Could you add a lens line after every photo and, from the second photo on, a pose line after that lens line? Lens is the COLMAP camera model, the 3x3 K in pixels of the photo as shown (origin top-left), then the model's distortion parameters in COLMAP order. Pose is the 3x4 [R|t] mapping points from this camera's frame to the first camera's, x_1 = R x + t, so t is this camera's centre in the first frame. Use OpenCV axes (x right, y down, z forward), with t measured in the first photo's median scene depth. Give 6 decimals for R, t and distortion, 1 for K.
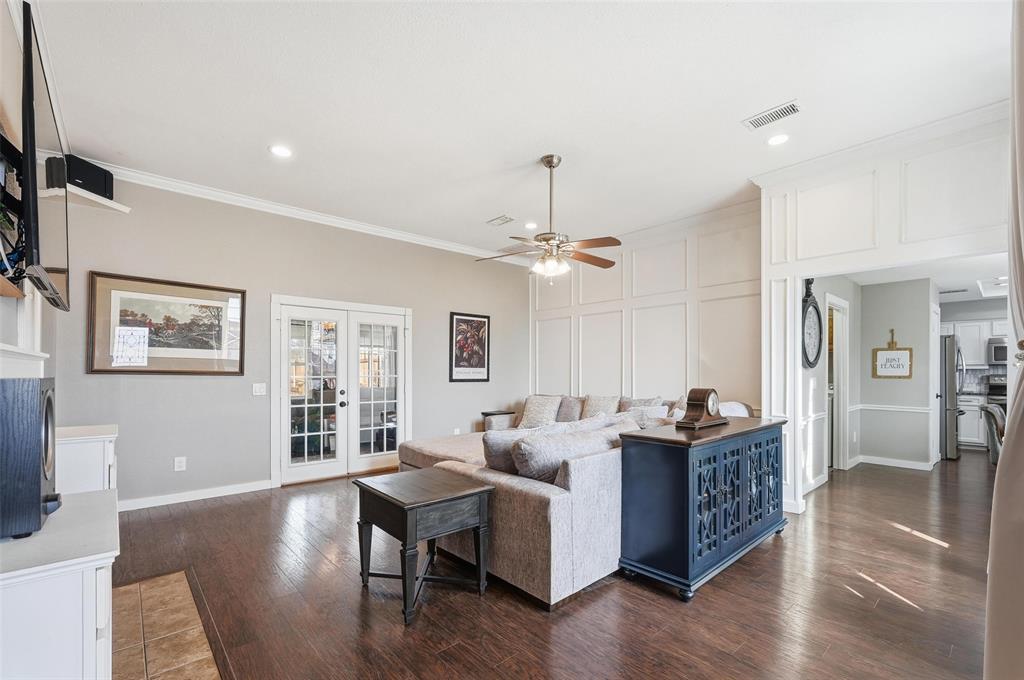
lens RADIAL K [[446.8, 0, 511.2], [0, 446.8, 374.8], [0, 0, 1]] dist [0.002303, 0.000499]
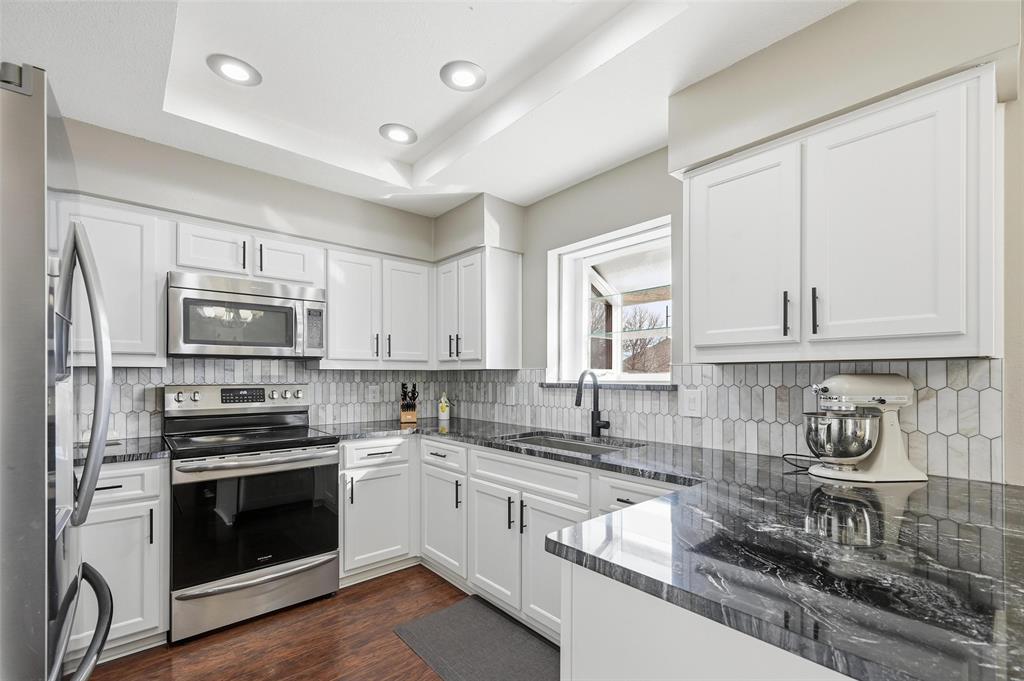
lens RADIAL K [[446.8, 0, 527.0], [0, 446.8, 374.9], [0, 0, 1]] dist [0.002303, 0.000499]
pose [[-0.010572, 0.005490, 0.999929, 0.902492], [-0.000747, 0.999985, -0.005499, -0.007674], [-0.999944, -0.000806, -0.010568, 0.905054]]
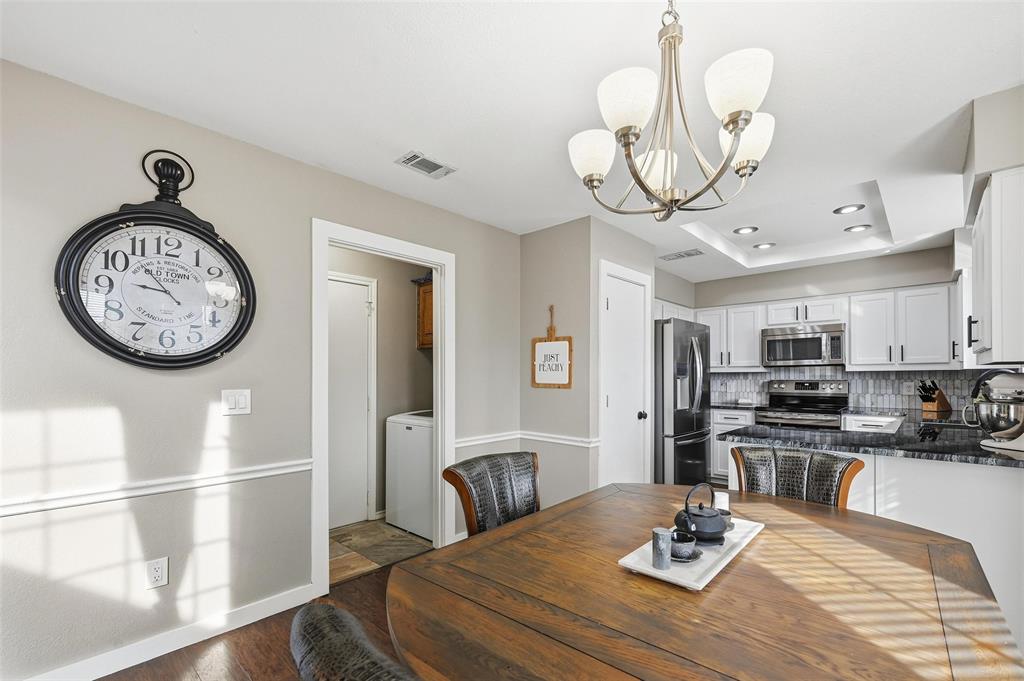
lens RADIAL K [[446.8, 0, 519.5], [0, 446.8, 373.4], [0, 0, 1]] dist [0.002303, 0.000499]
pose [[0.994958, -0.000850, 0.100292, 0.738833], [0.001810, 0.999953, -0.009480, -0.006139], [-0.100279, 0.009613, 0.994913, 0.407944]]
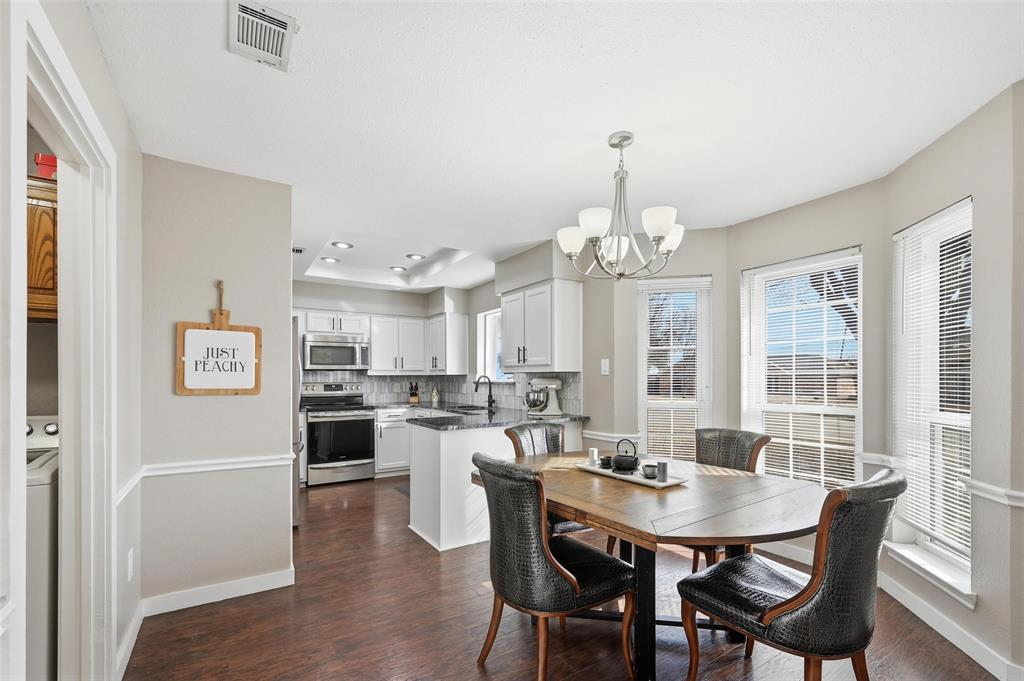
lens RADIAL K [[446.8, 0, 529.9], [0, 446.8, 380.0], [0, 0, 1]] dist [0.002303, 0.000499]
pose [[0.132815, -0.001706, 0.991139, 0.460104], [0.002639, 0.999996, 0.001368, -0.006325], [-0.991137, 0.002434, 0.132819, 0.639877]]
